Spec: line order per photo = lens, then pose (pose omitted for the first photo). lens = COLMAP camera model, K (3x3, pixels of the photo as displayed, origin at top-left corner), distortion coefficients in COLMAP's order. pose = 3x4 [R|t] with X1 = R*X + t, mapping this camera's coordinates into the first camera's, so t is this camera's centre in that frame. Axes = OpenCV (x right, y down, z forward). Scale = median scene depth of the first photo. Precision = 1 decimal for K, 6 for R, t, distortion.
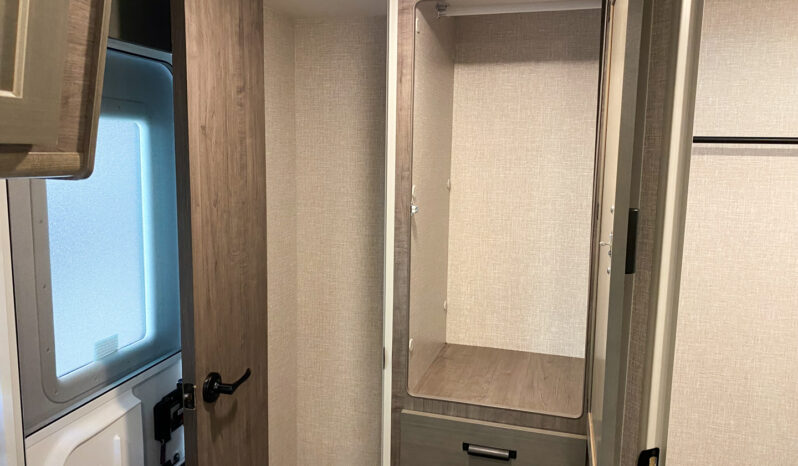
lens RADIAL K [[614.4, 0, 398.6], [0, 614.4, 231.2], [0, 0, 1]] dist [0.041232, -0.020786]
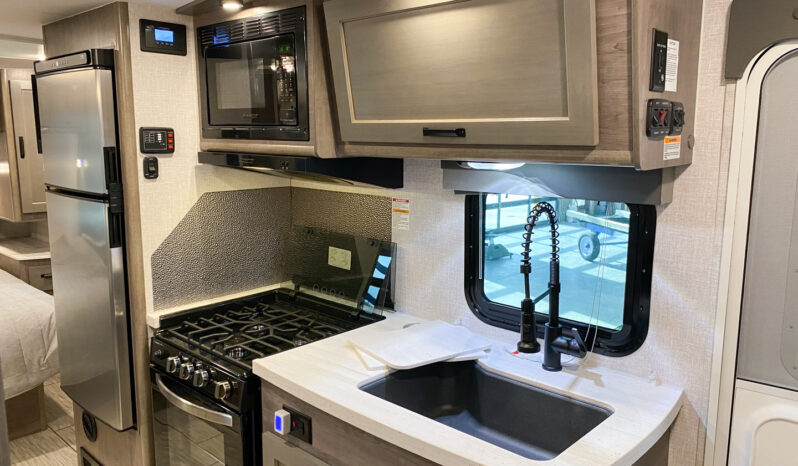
lens RADIAL K [[614.4, 0, 402.5], [0, 614.4, 229.0], [0, 0, 1]] dist [0.041232, -0.020786]
pose [[-0.461883, 0.128564, -0.877574, 1.077301], [-0.133993, 0.967968, 0.212329, -0.188695], [0.876761, 0.215660, -0.429861, 1.209680]]
